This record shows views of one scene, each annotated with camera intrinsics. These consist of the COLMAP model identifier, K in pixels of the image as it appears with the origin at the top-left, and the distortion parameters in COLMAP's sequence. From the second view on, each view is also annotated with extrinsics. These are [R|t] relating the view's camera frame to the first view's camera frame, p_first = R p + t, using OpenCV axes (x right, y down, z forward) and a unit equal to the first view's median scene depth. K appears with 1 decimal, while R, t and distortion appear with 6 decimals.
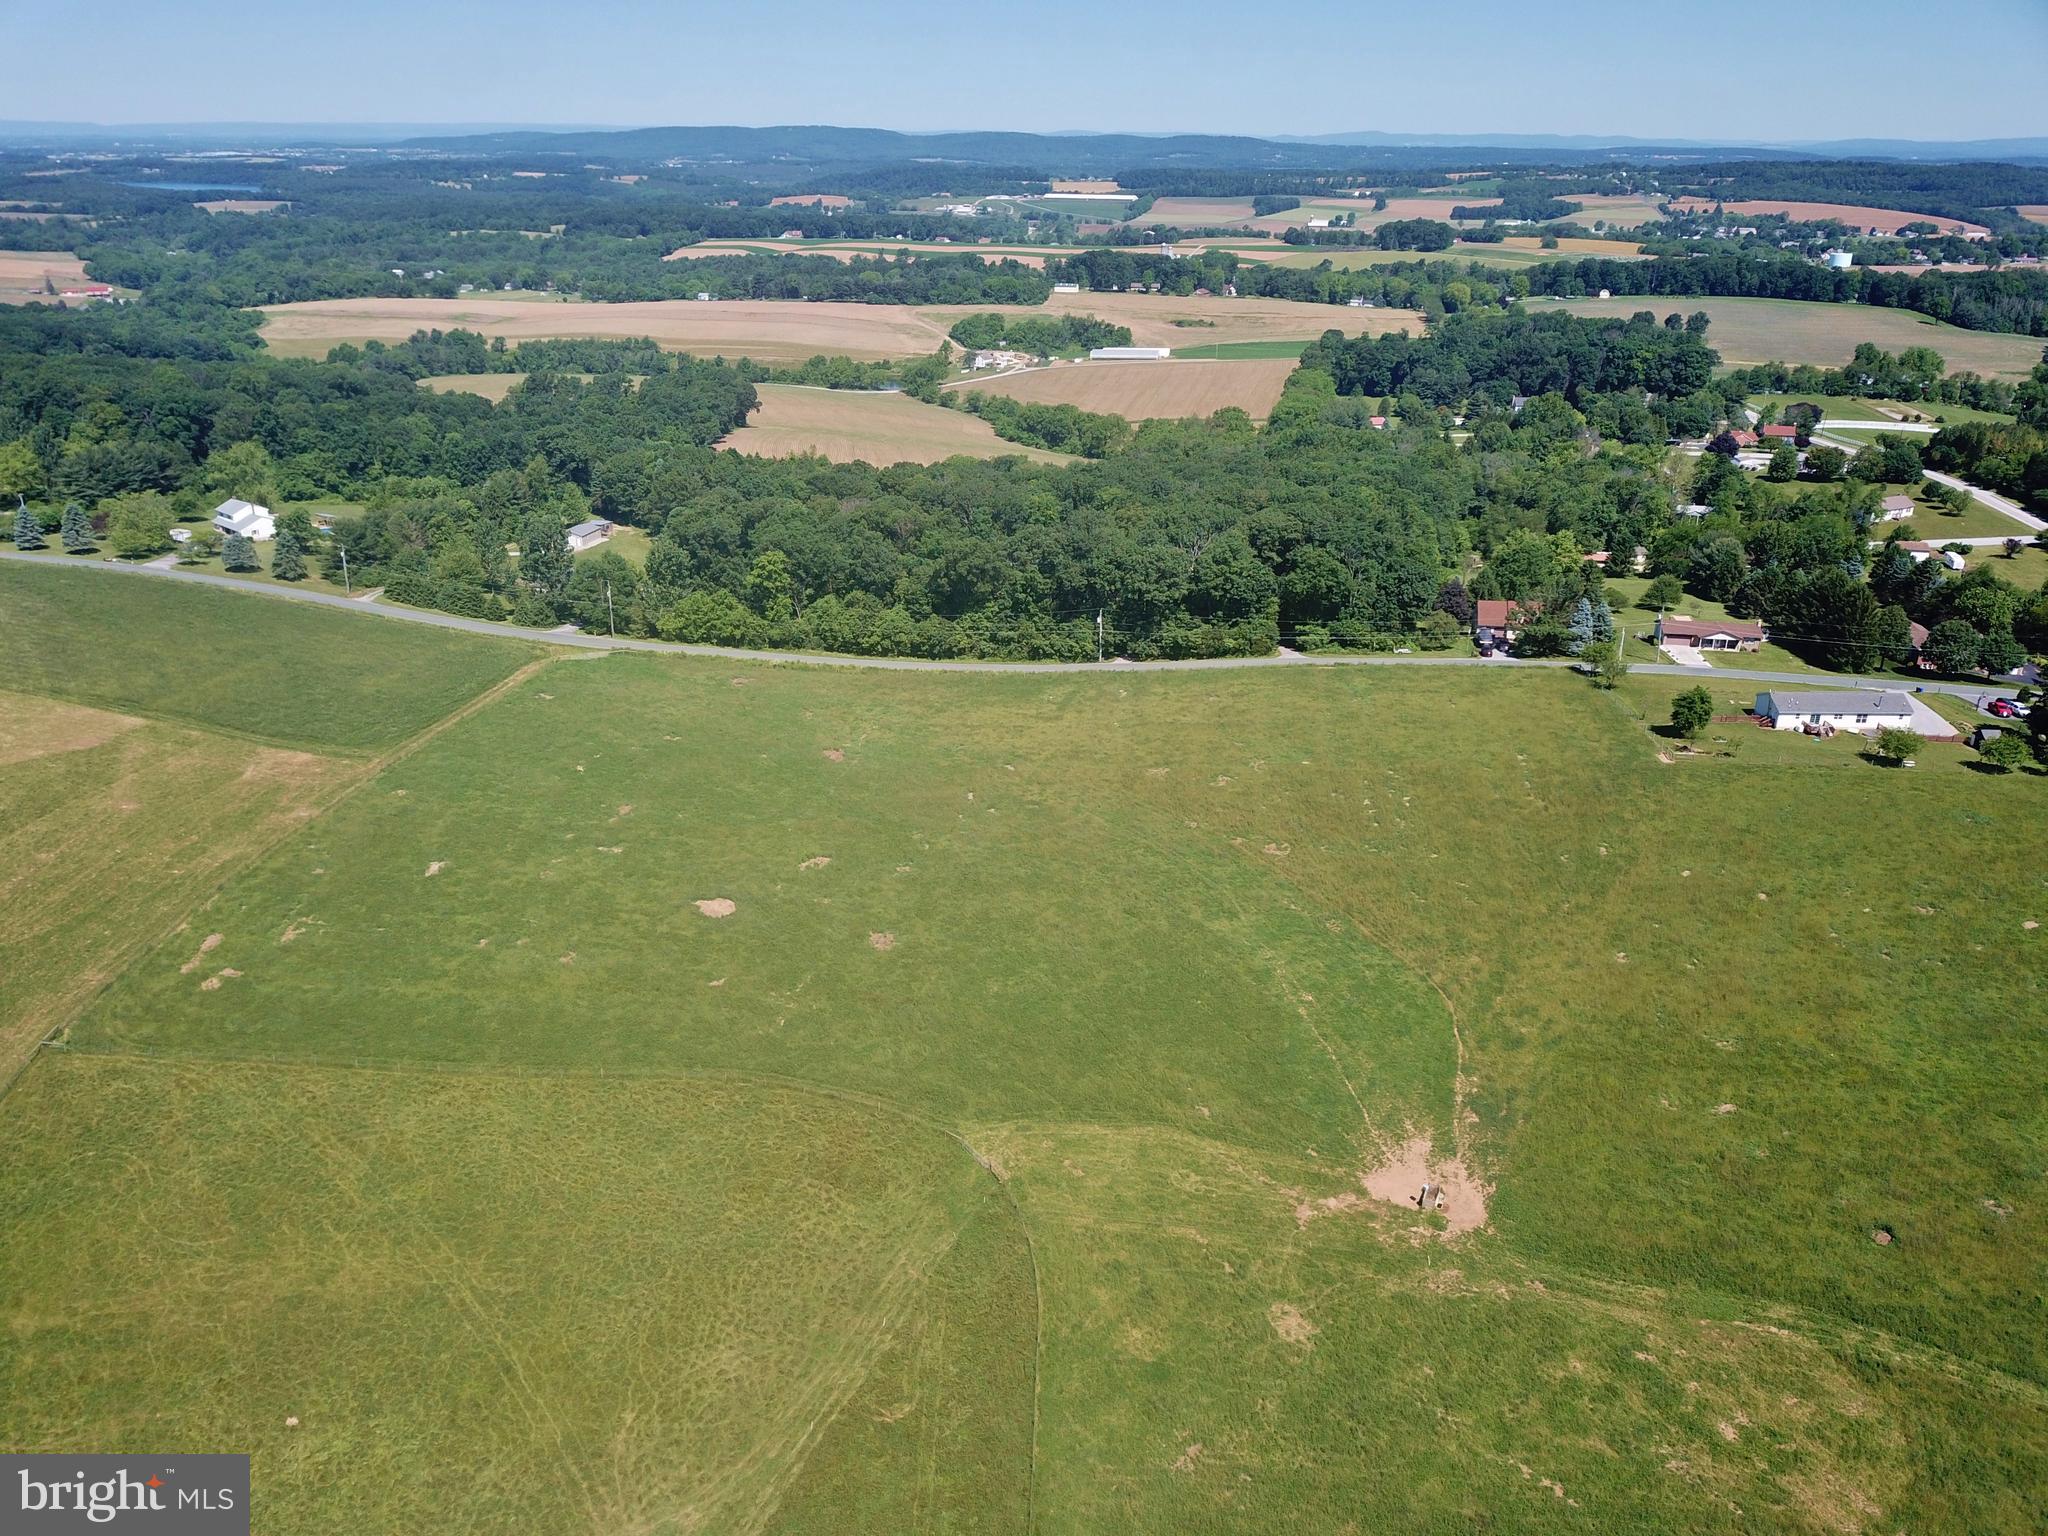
lens RADIAL K [[1564.7, 0, 1003.1], [0, 1564.7, 784.3], [0, 0, 1]] dist [0.010751, -0.005597]
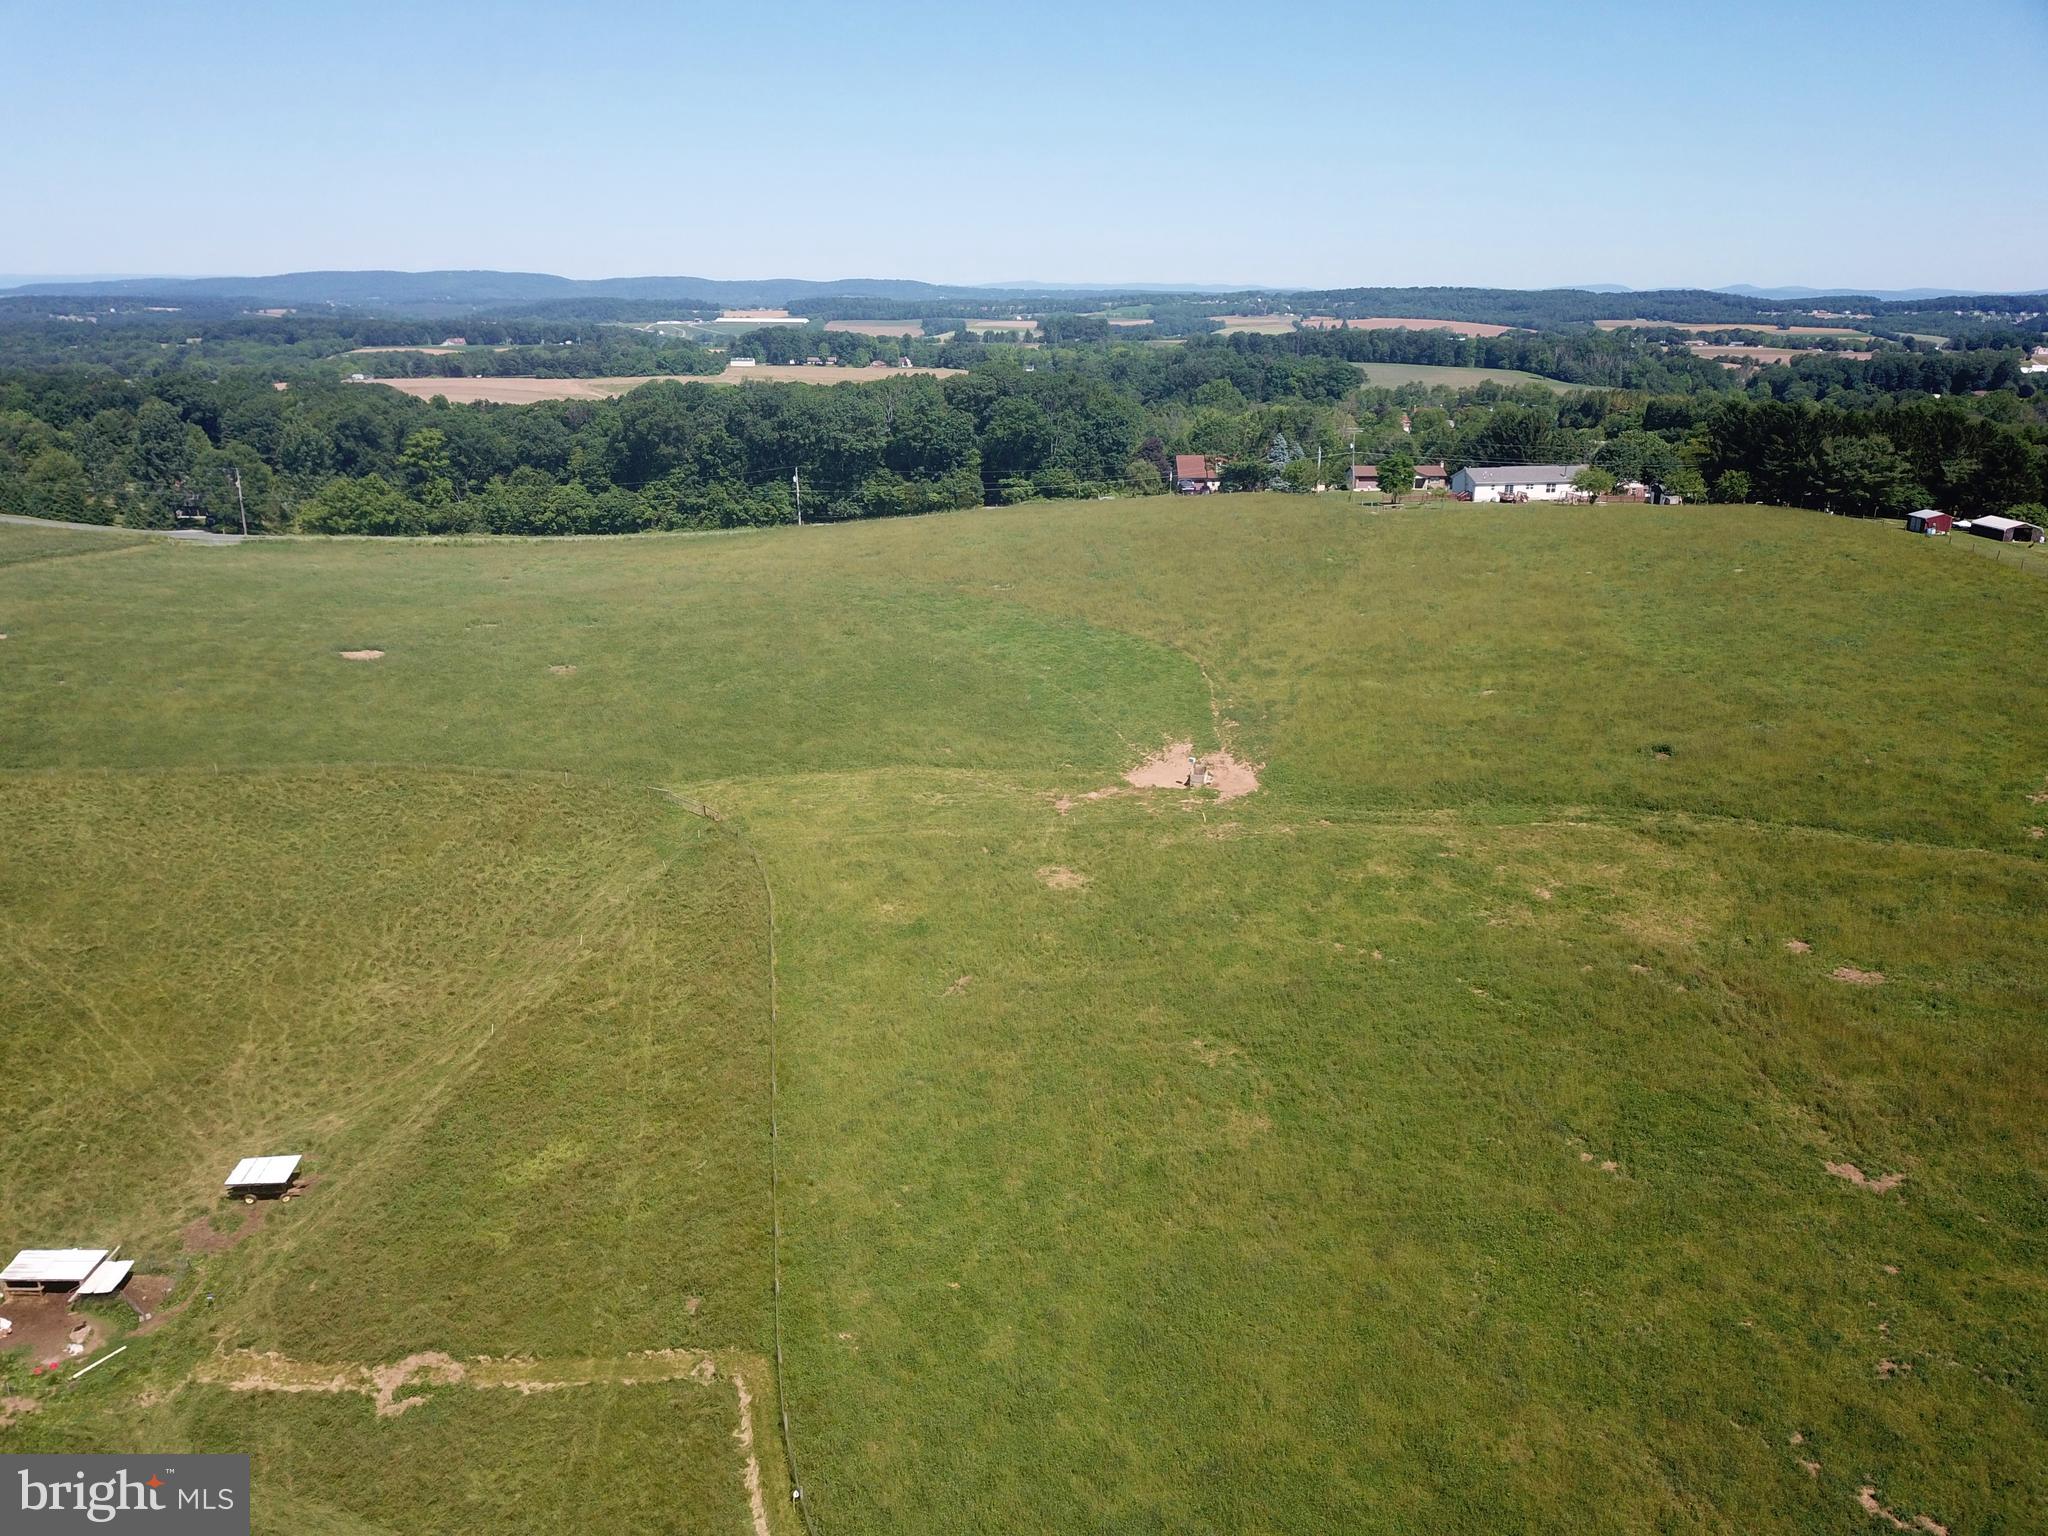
lens RADIAL K [[1566.5, 0, 1002.5], [0, 1566.5, 782.5], [0, 0, 1]] dist [0.009098, -0.002926]
pose [[0.980355, -0.061694, 0.187343, -0.003821], [0.077609, 0.993863, -0.078830, 0.163984], [-0.181329, 0.091821, 0.979126, 0.068962]]
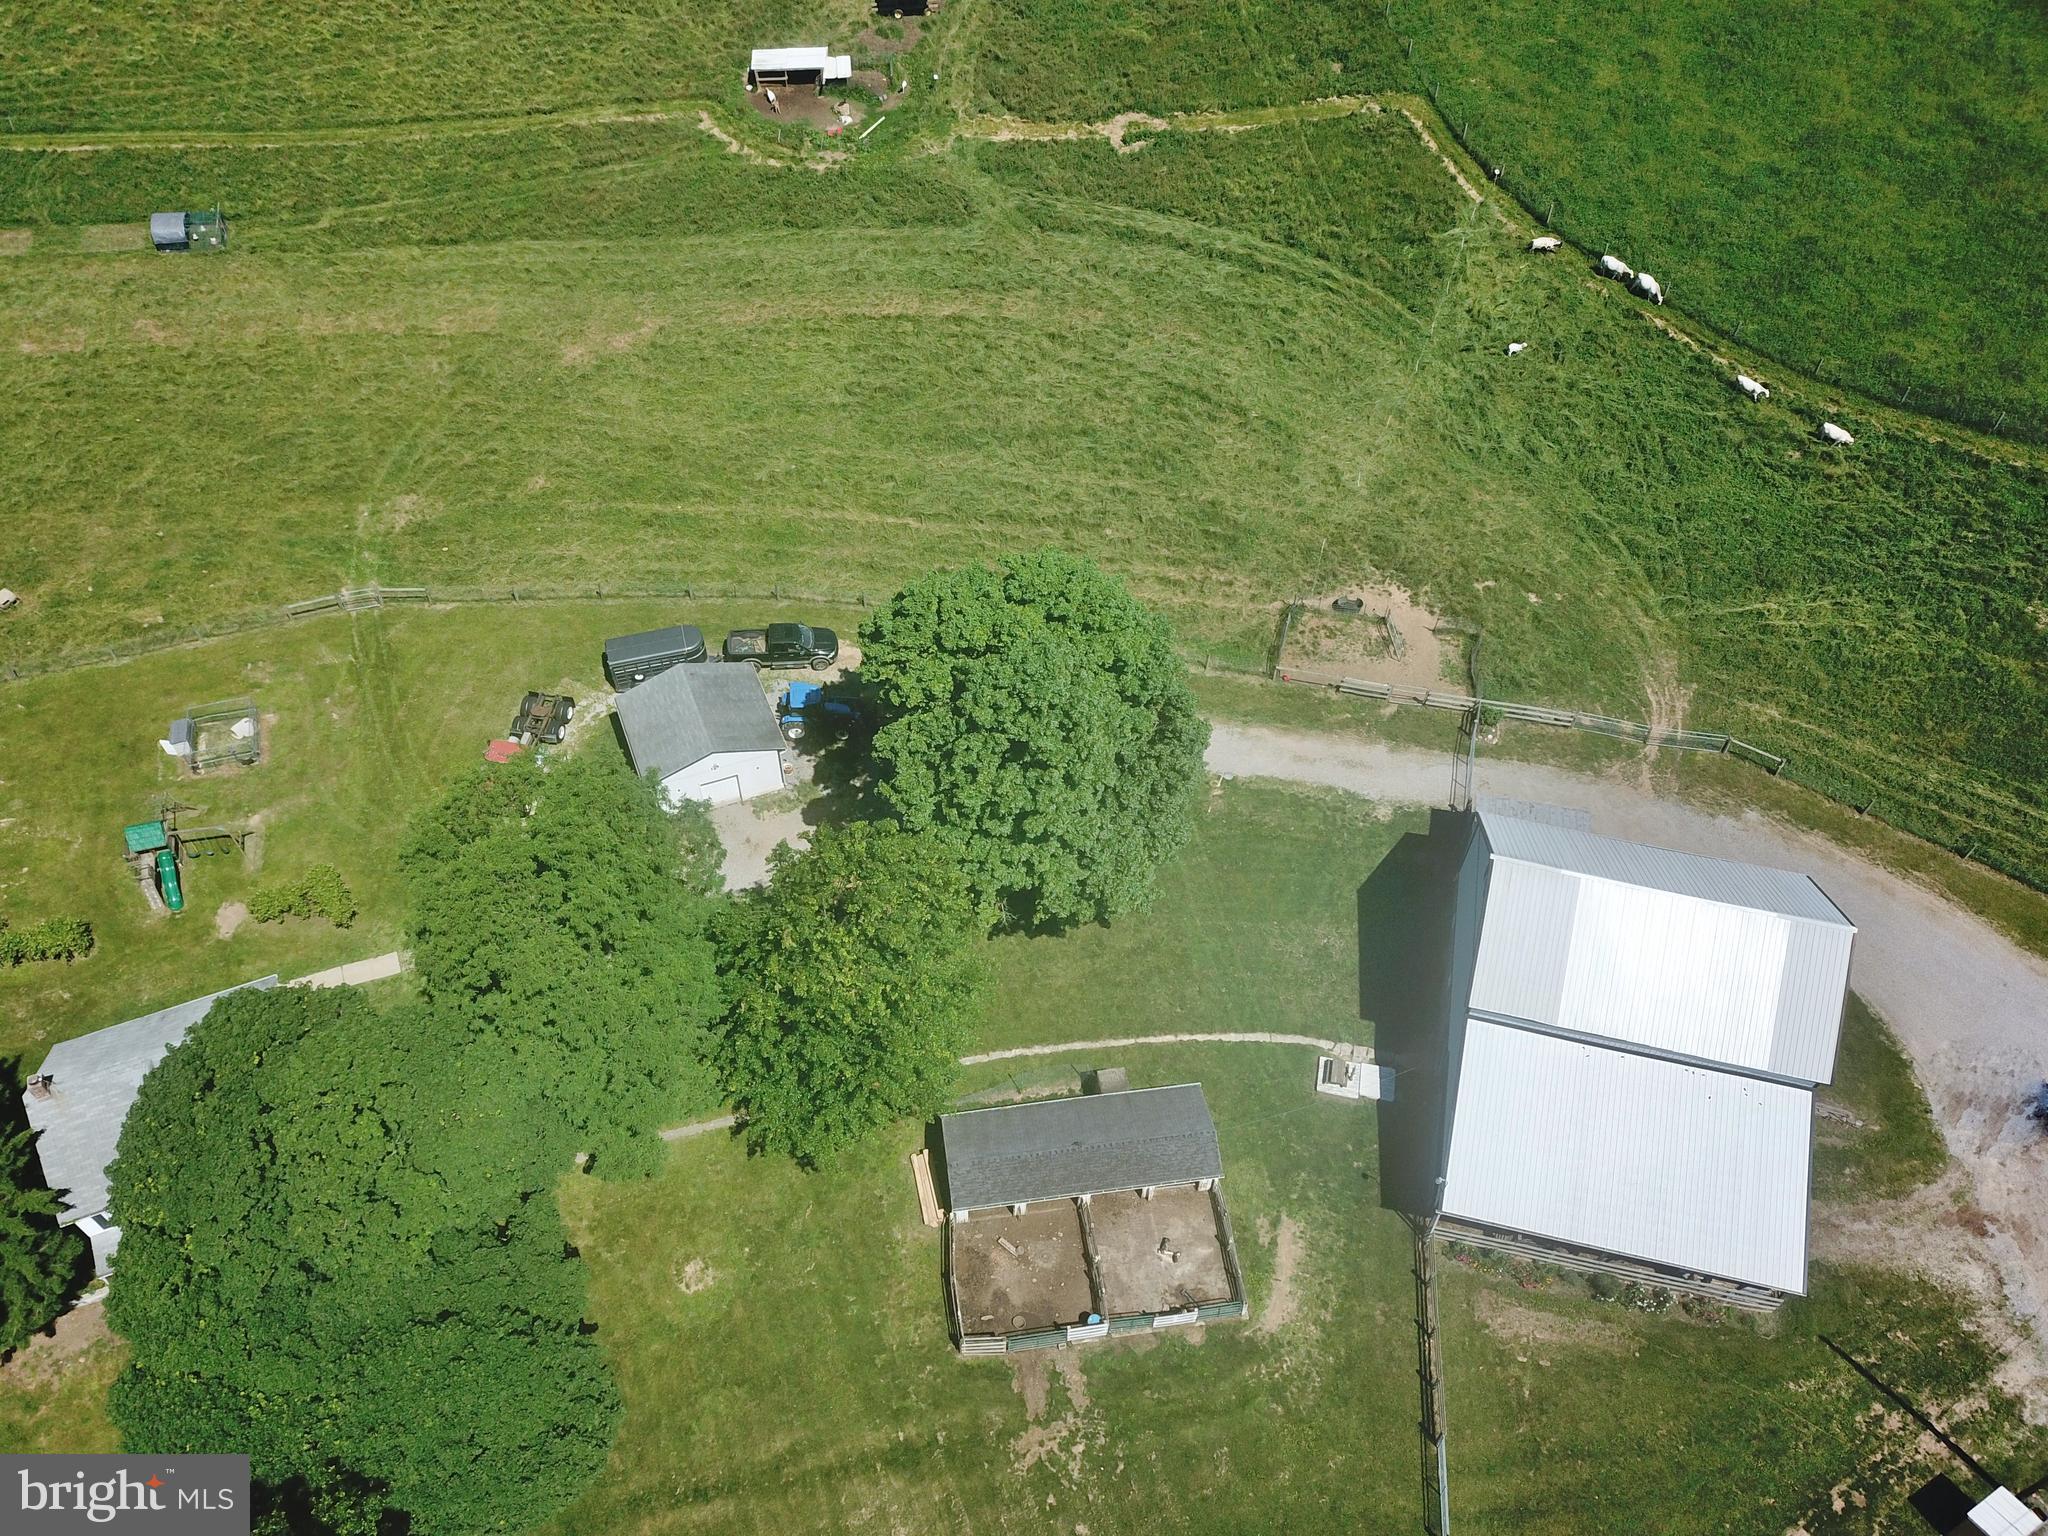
lens RADIAL K [[1564.7, 0, 1003.1], [0, 1564.7, 784.3], [0, 0, 1]] dist [0.010751, -0.005597]
pose [[0.964545, -0.202975, 0.168686, -0.167802], [0.101991, 0.876171, 0.471085, 0.197041], [-0.243416, -0.437178, 0.865808, 0.011140]]
